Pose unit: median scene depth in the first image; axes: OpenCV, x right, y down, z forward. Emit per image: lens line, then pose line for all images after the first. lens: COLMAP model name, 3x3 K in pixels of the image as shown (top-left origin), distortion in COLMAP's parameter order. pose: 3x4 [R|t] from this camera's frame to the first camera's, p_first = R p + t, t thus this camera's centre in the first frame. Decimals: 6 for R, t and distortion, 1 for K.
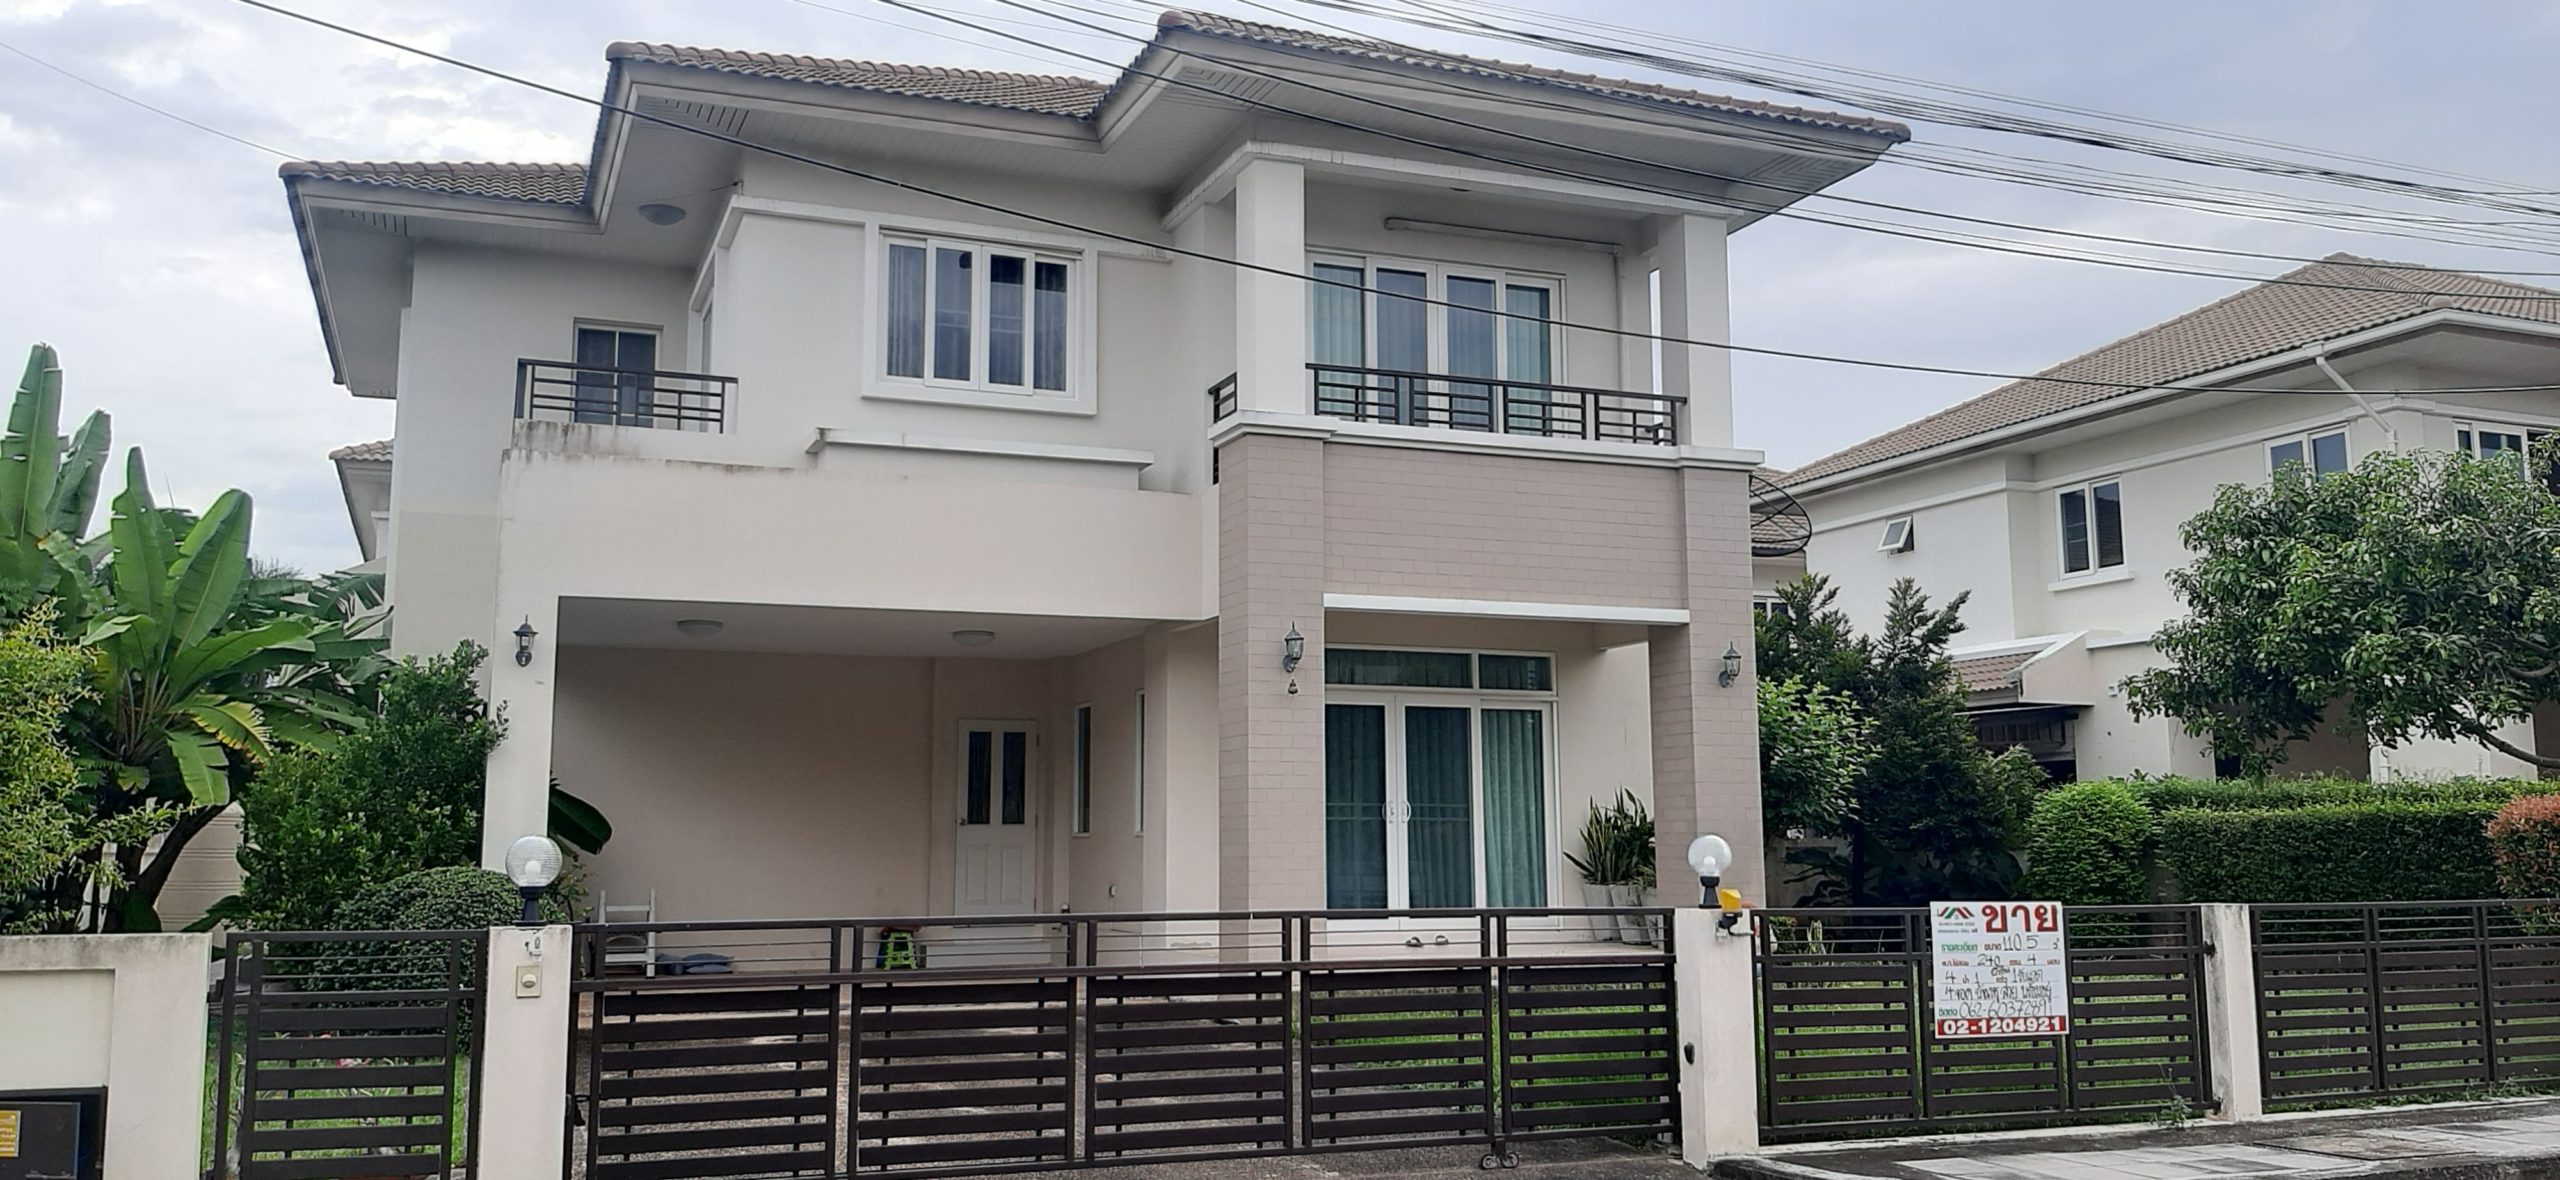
lens RADIAL K [[2006.1, 0, 1285.3], [0, 2006.1, 589.3], [0, 0, 1]] dist [0.058842, -0.122650]
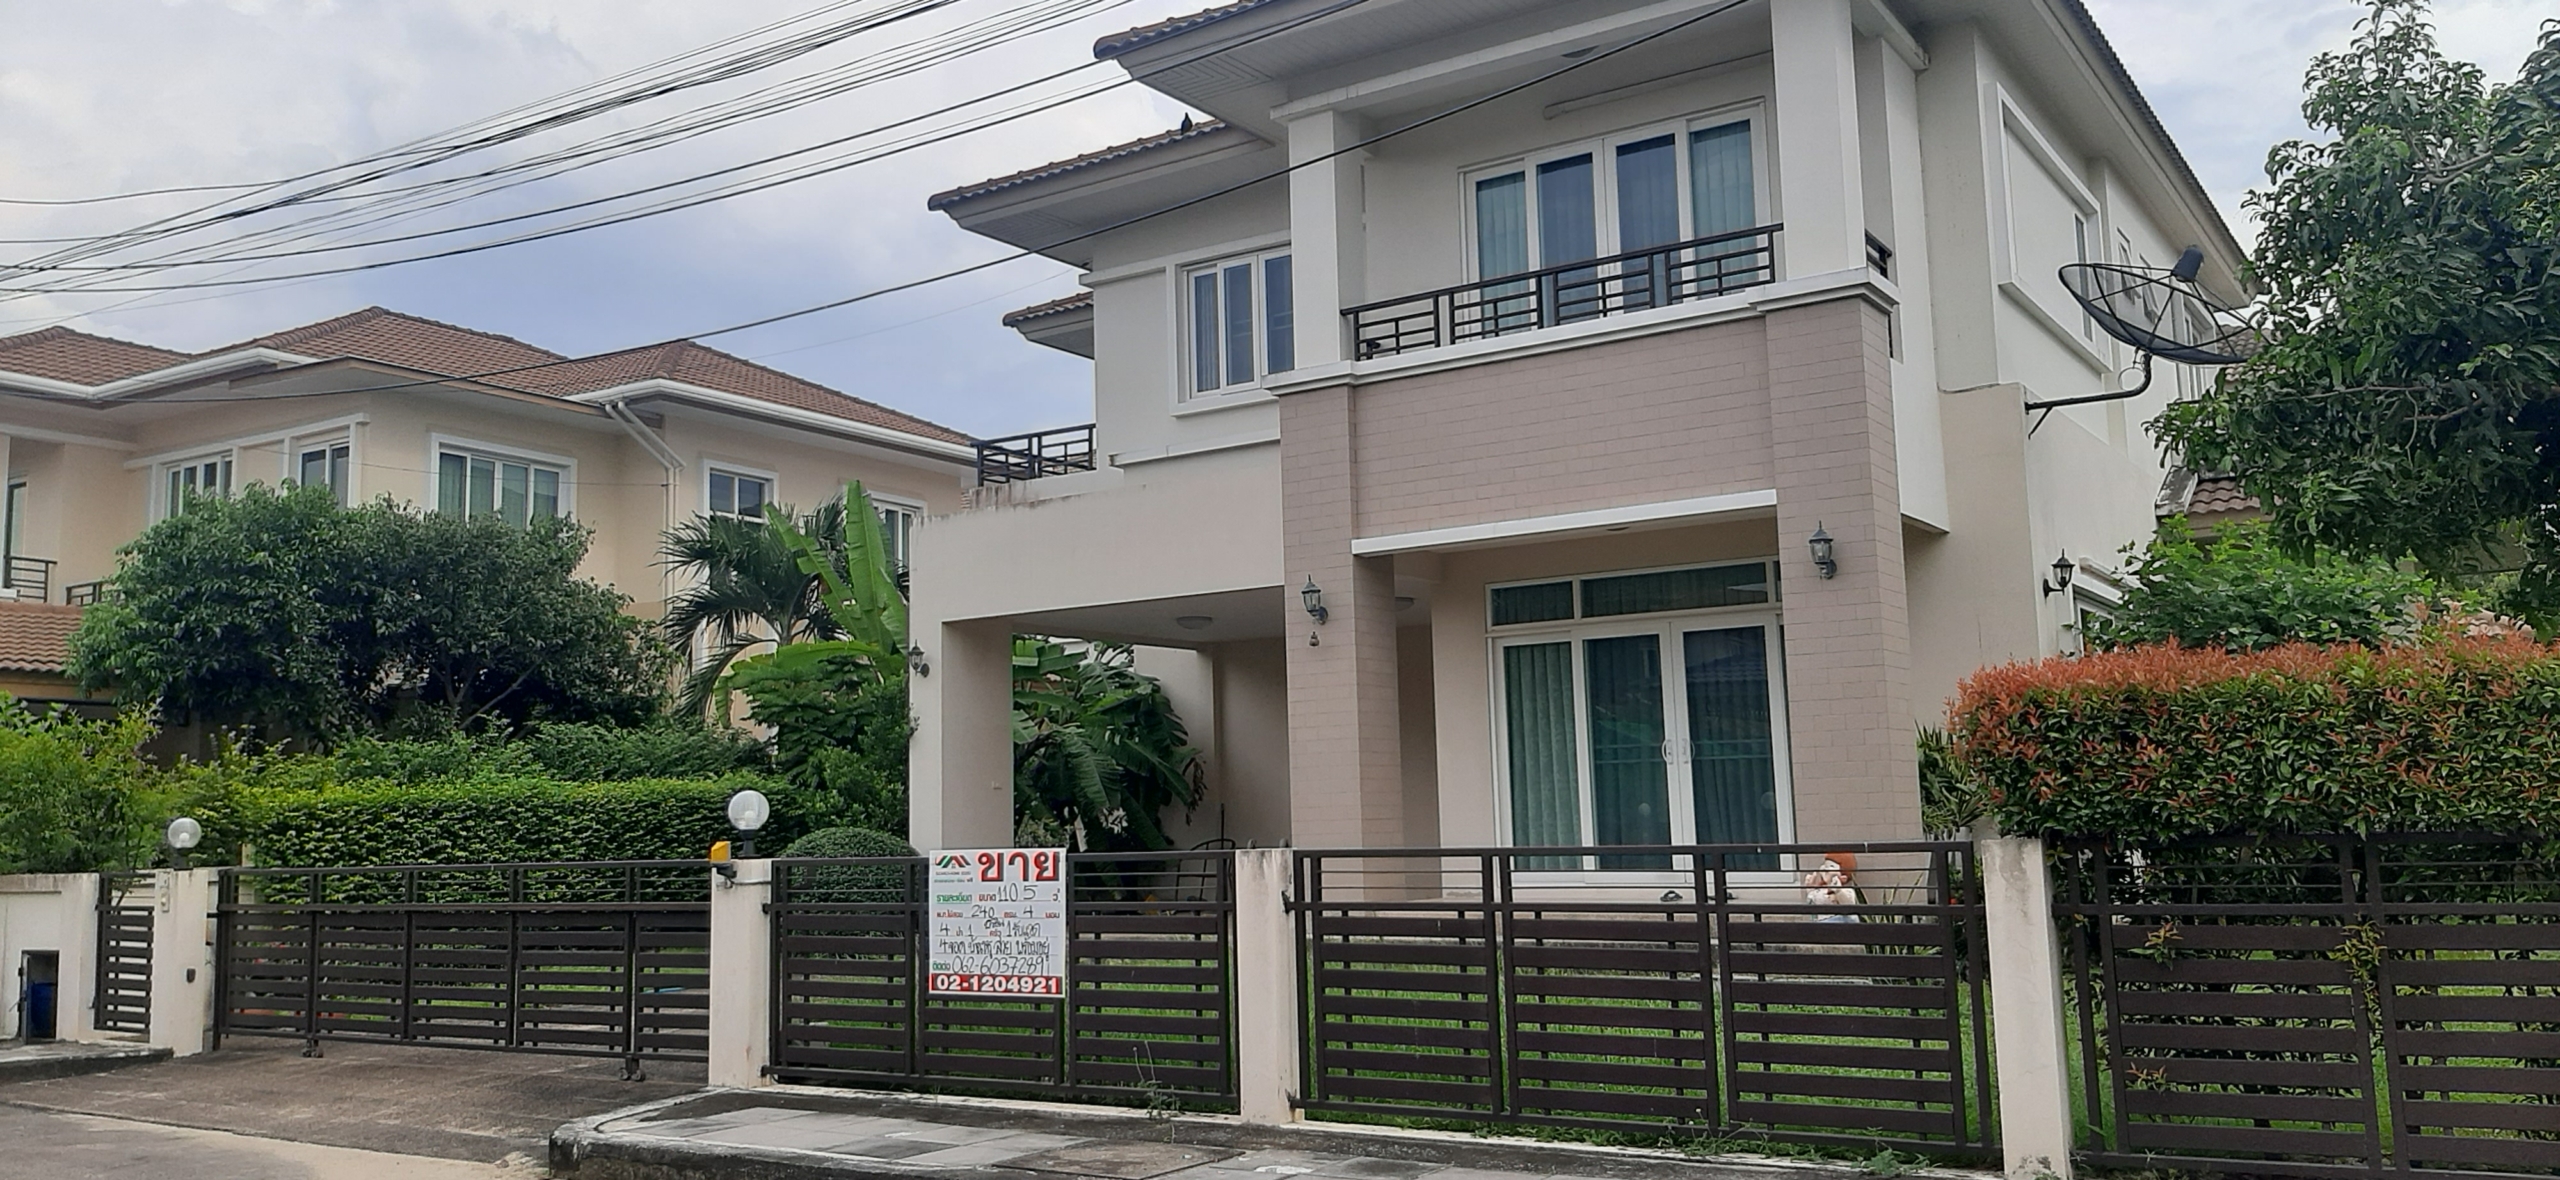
lens RADIAL K [[2006.1, 0, 1293.3], [0, 2006.1, 600.5], [0, 0, 1]] dist [0.058842, -0.122650]
pose [[0.570075, -0.105919, -0.814737, 0.956675], [0.131111, 0.990675, -0.037053, 0.076456], [0.811064, -0.085698, 0.578646, 0.478340]]
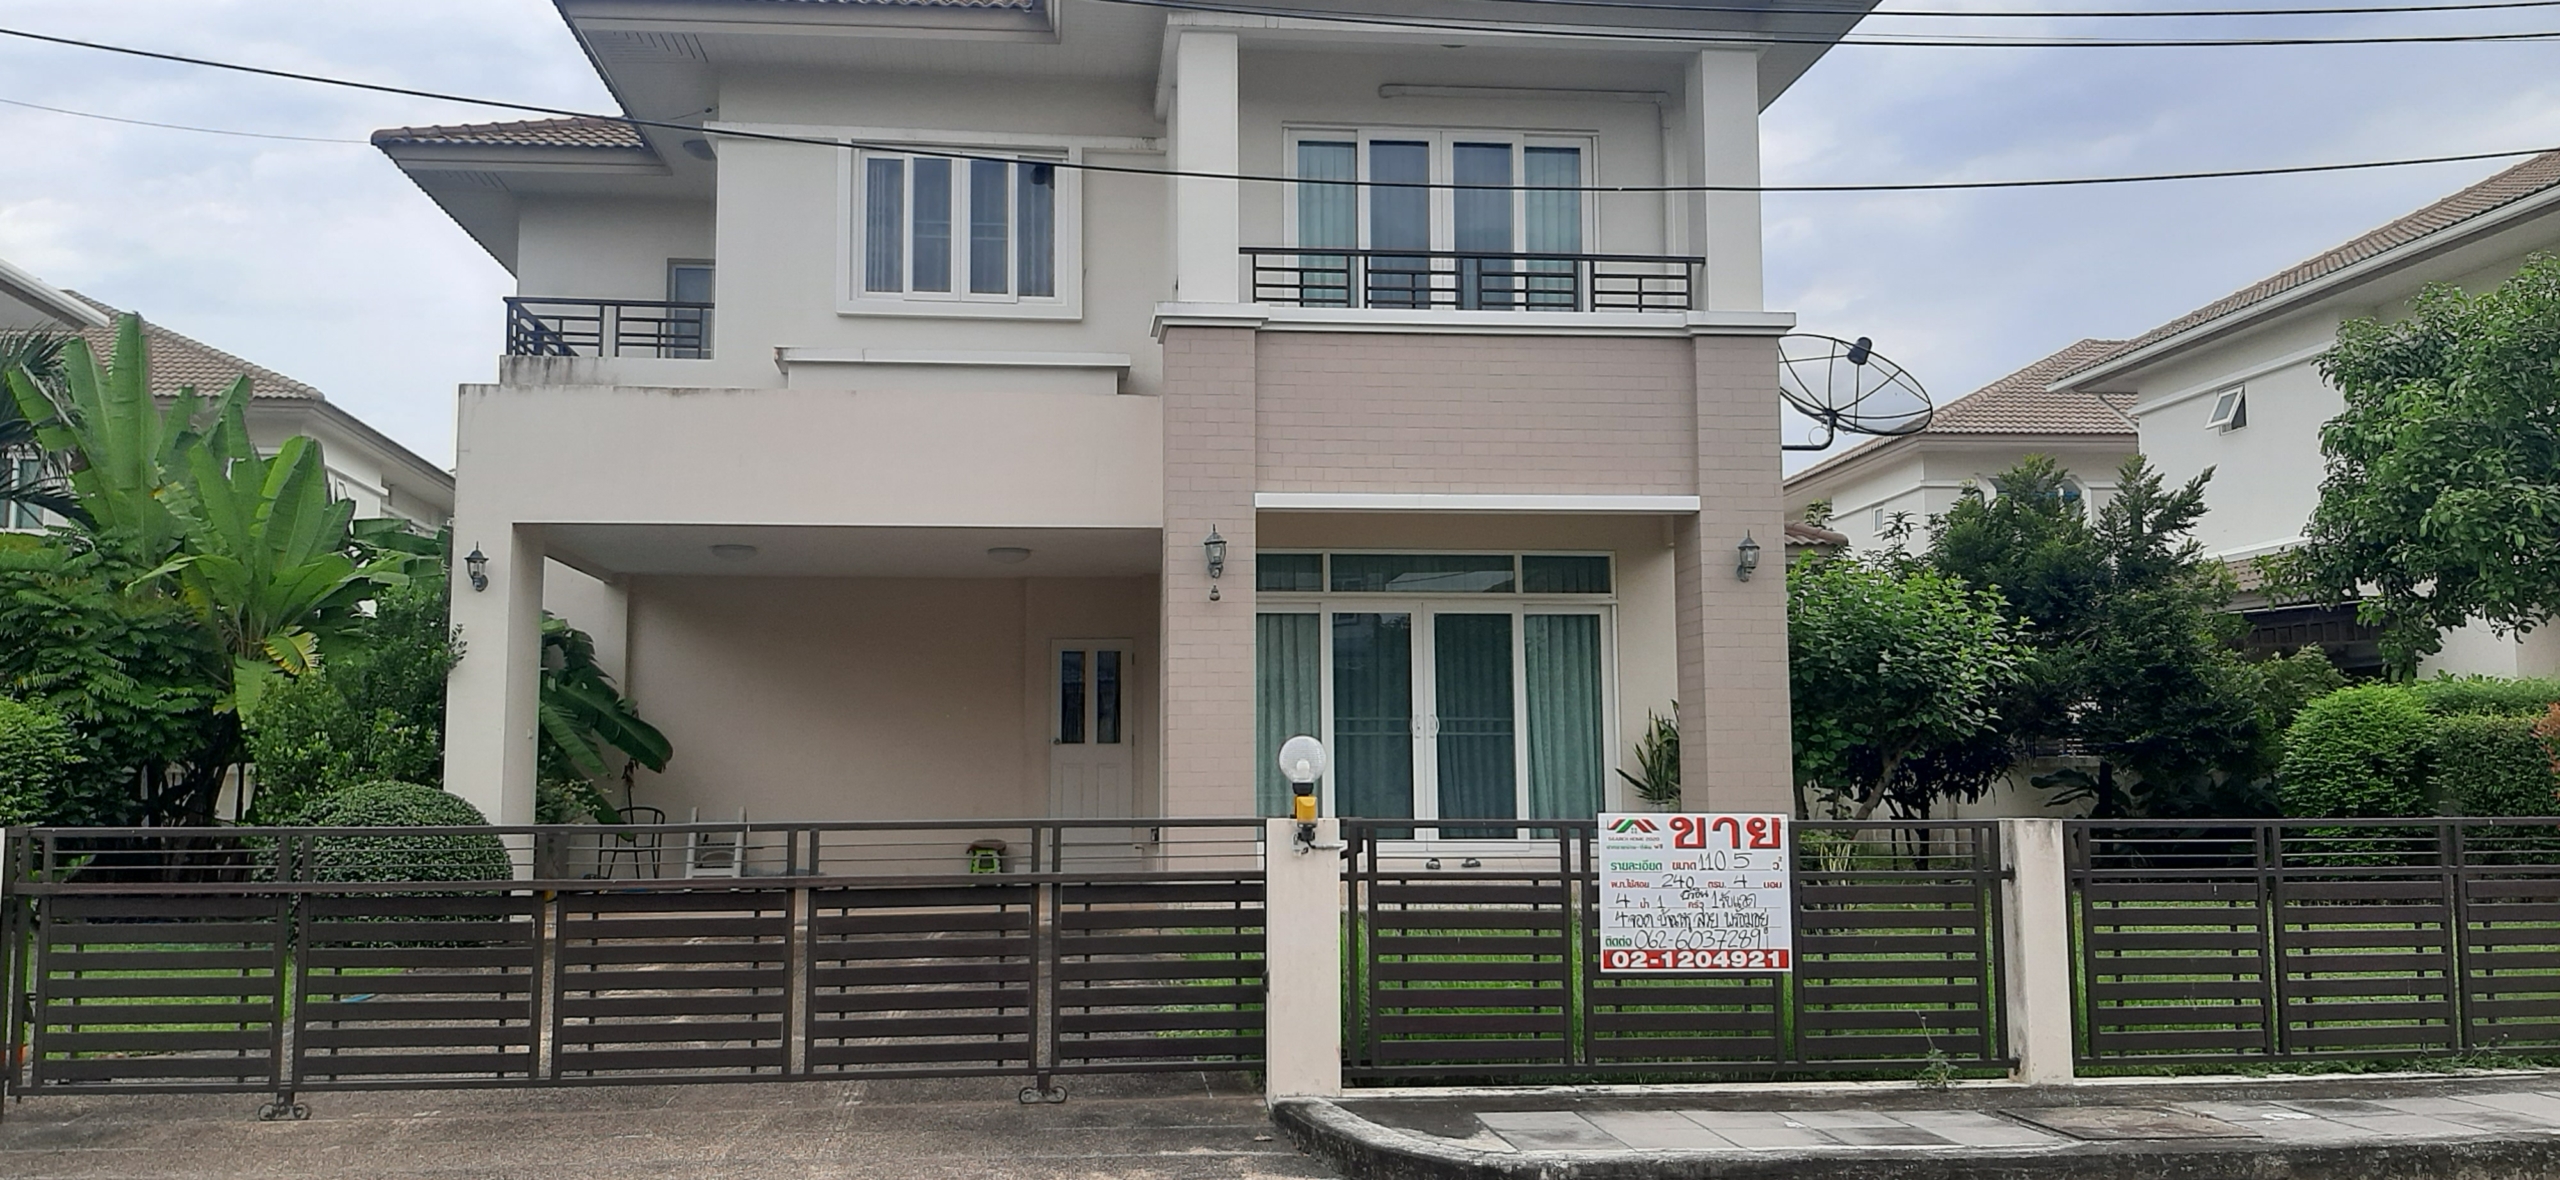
lens RADIAL K [[2006.1, 0, 1294.9], [0, 2006.1, 593.1], [0, 0, 1]] dist [0.058842, -0.122650]
pose [[0.964405, -0.026968, -0.263052, 0.335980], [0.036421, 0.998852, 0.031126, 0.024385], [0.261911, -0.039599, 0.964279, 0.119060]]
